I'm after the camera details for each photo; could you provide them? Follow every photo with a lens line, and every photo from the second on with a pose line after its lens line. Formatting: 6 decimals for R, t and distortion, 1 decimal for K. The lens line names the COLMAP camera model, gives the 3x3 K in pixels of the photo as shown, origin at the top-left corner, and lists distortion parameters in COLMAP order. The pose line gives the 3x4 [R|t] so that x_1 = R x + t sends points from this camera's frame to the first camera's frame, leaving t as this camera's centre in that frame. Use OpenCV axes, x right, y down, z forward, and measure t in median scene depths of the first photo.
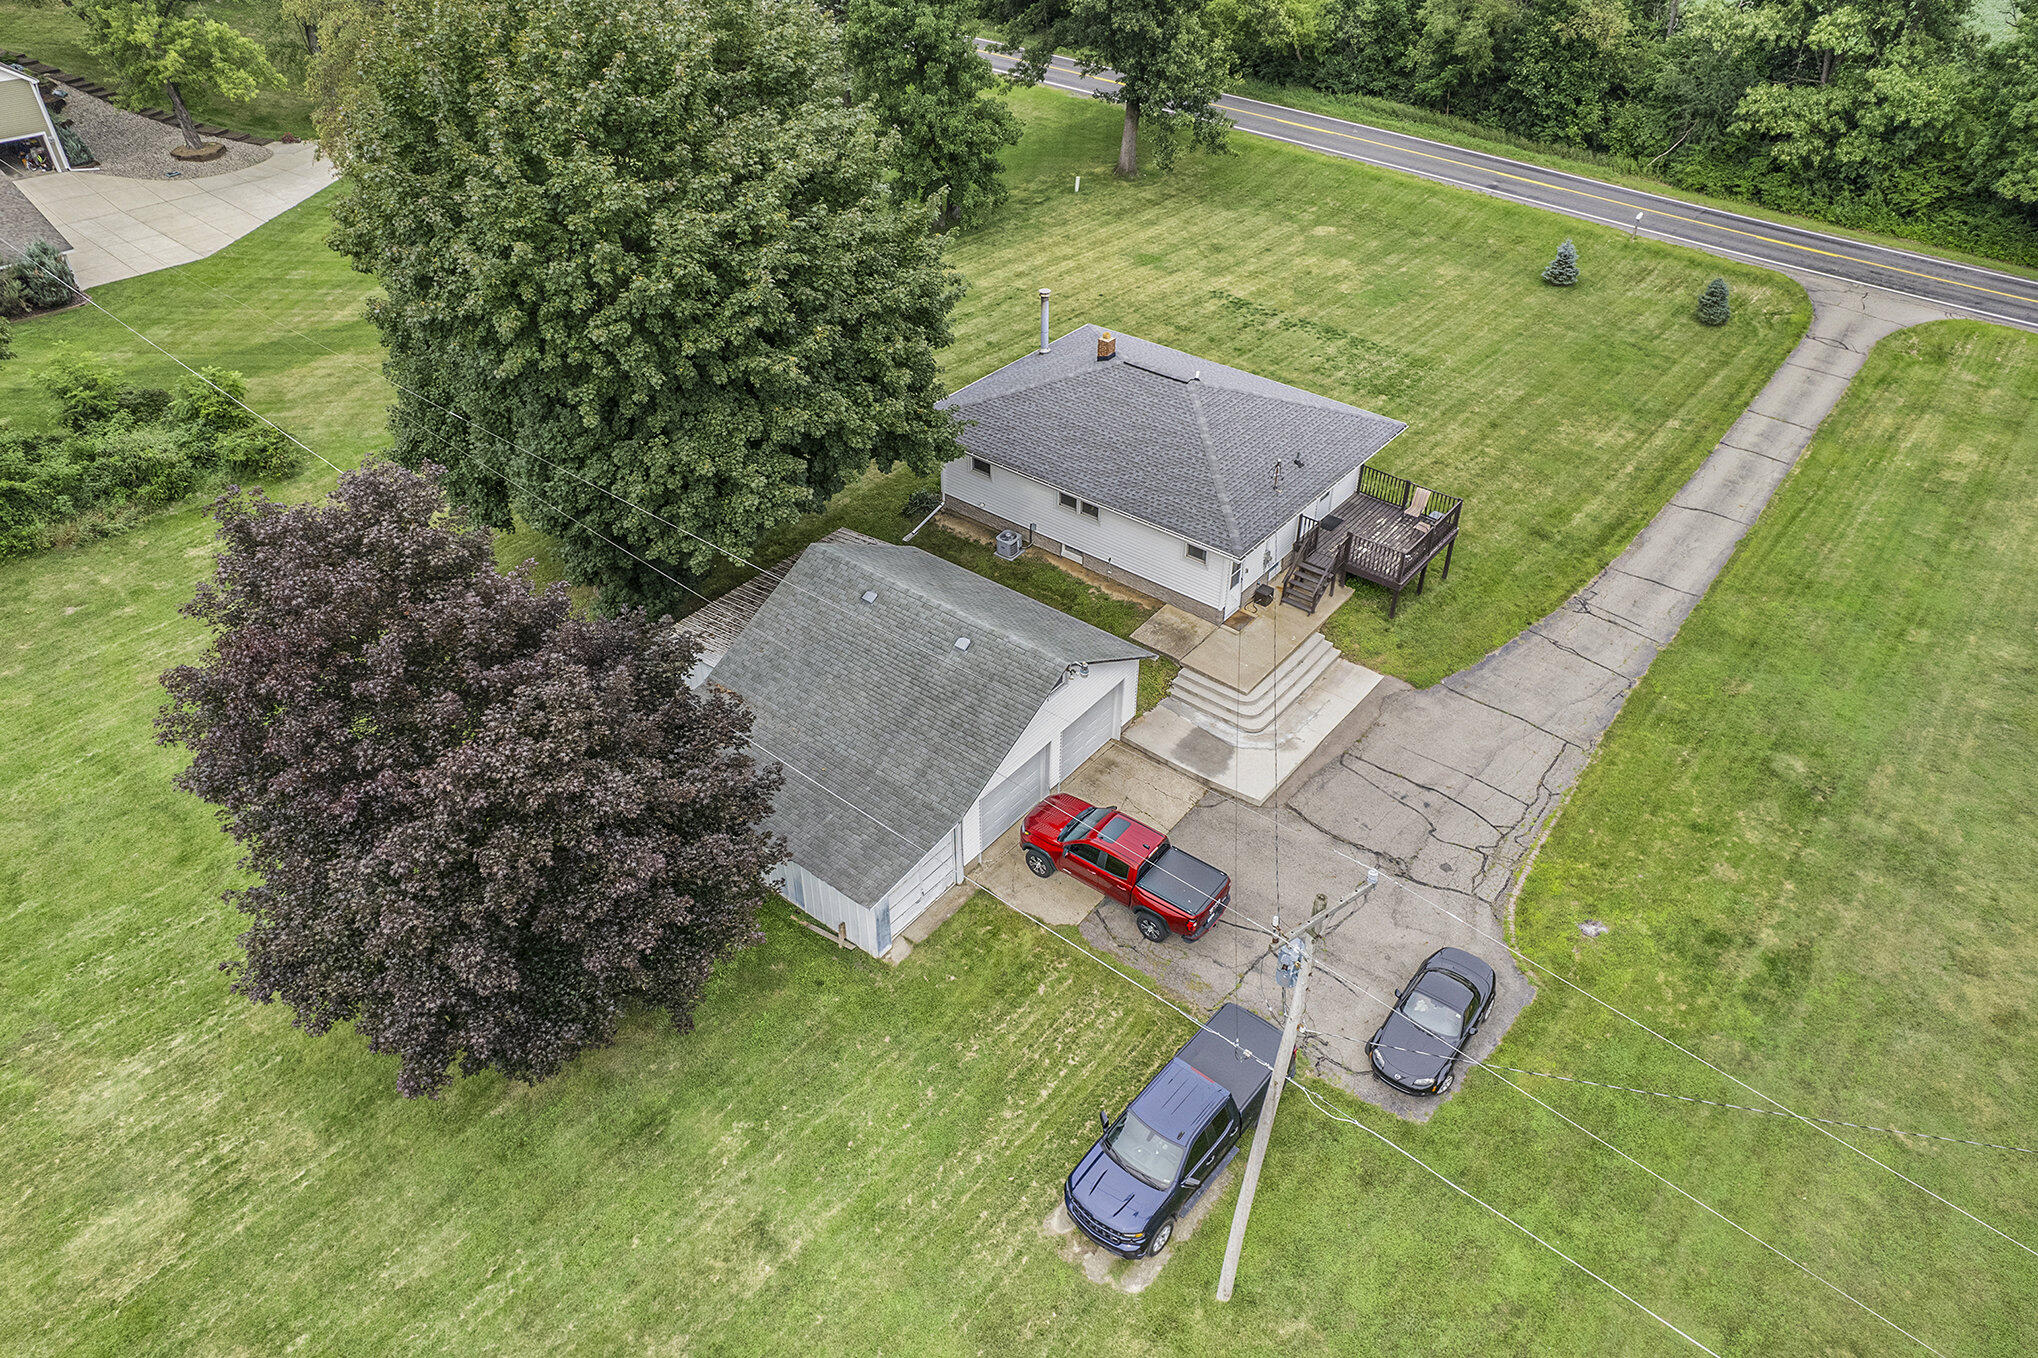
lens RADIAL K [[1312.9, 0, 1076.2], [0, 1312.9, 670.6], [0, 0, 1]] dist [-0.096008, 0.102748]
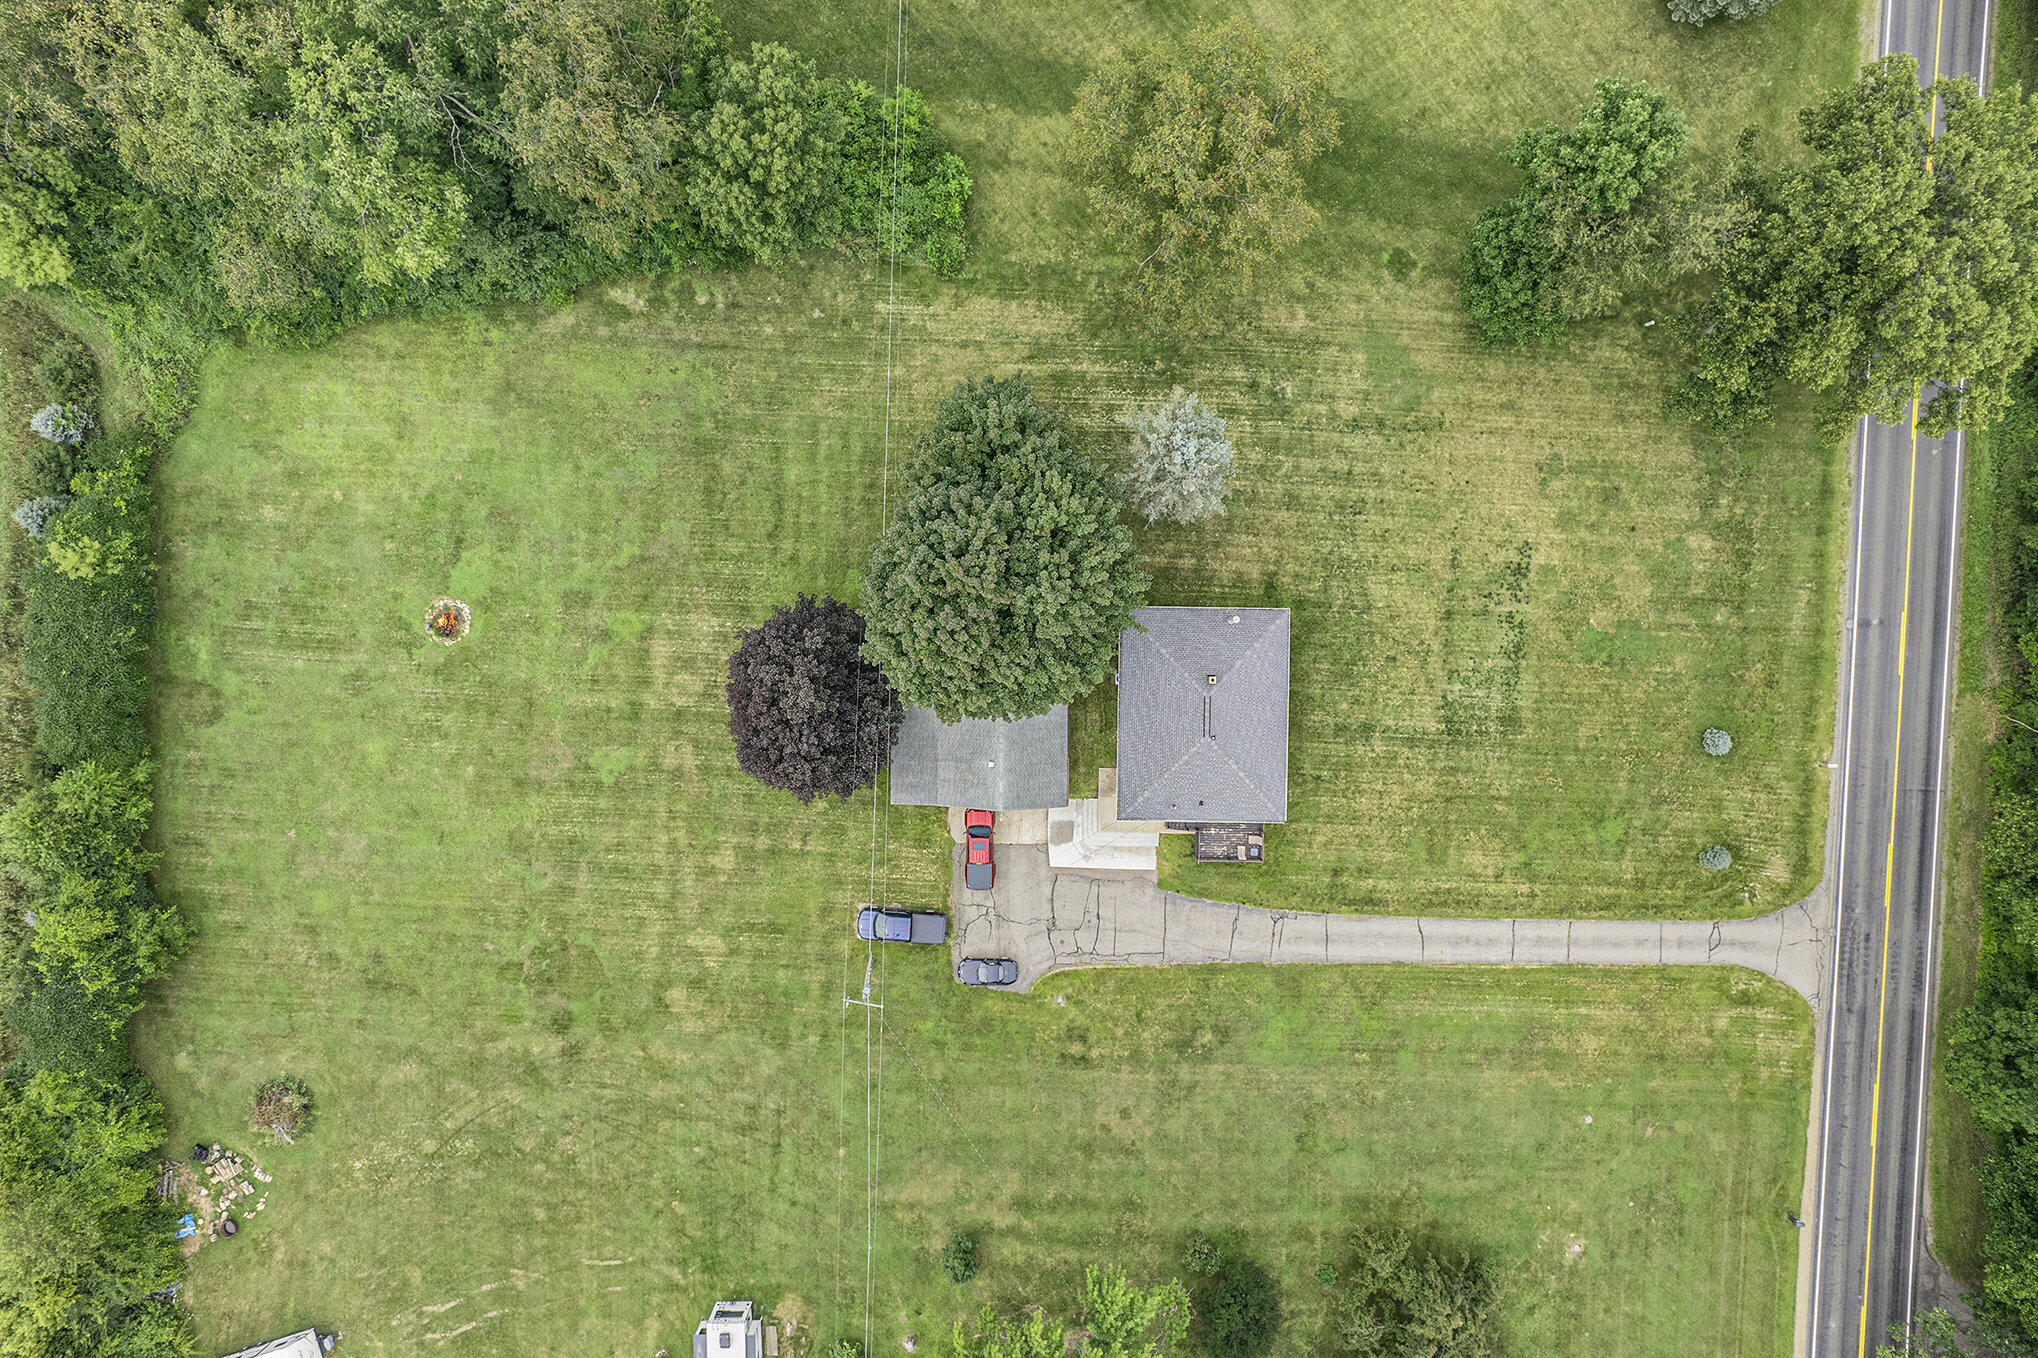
lens RADIAL K [[1259.0, 0, 1030.5], [0, 1259.0, 672.7], [0, 0, 1]] dist [-0.072752, 0.055414]
pose [[0.599801, 0.800144, 0.002878, -0.106486], [-0.493022, 0.366738, 0.788944, -1.109113], [0.630213, -0.474628, 0.614458, -0.178238]]
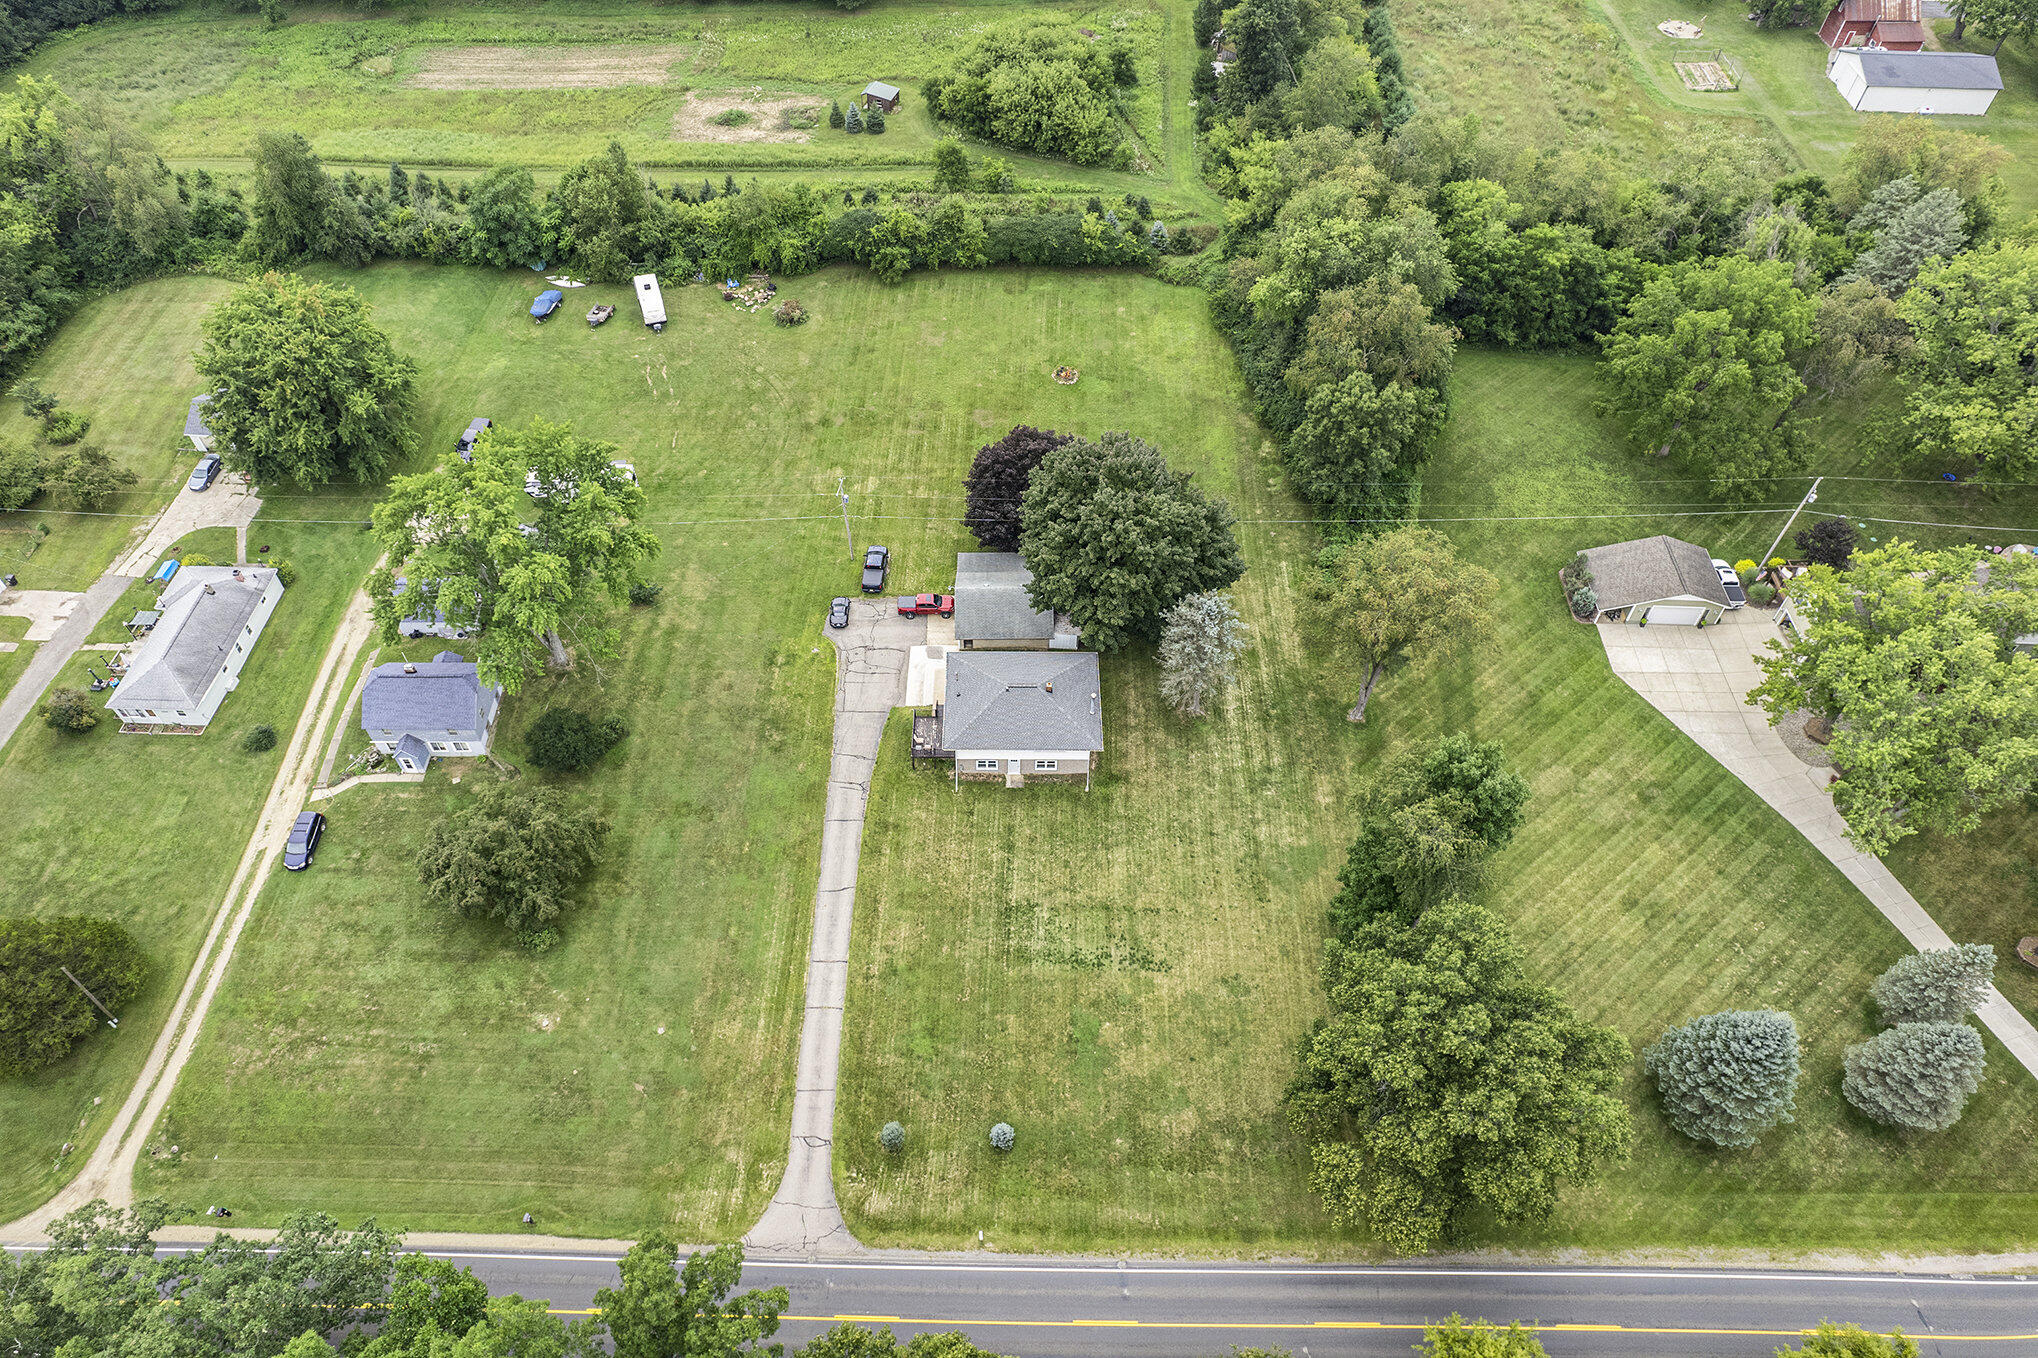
lens RADIAL K [[1269.0, 0, 1033.0], [0, 1269.0, 629.0], [0, 0, 1]] dist [-0.049725, 0.002339]
pose [[-0.784576, 0.456902, -0.419142, 0.759349], [-0.399370, 0.144698, 0.905299, -1.836297], [0.474282, 0.877669, 0.068946, 0.519048]]
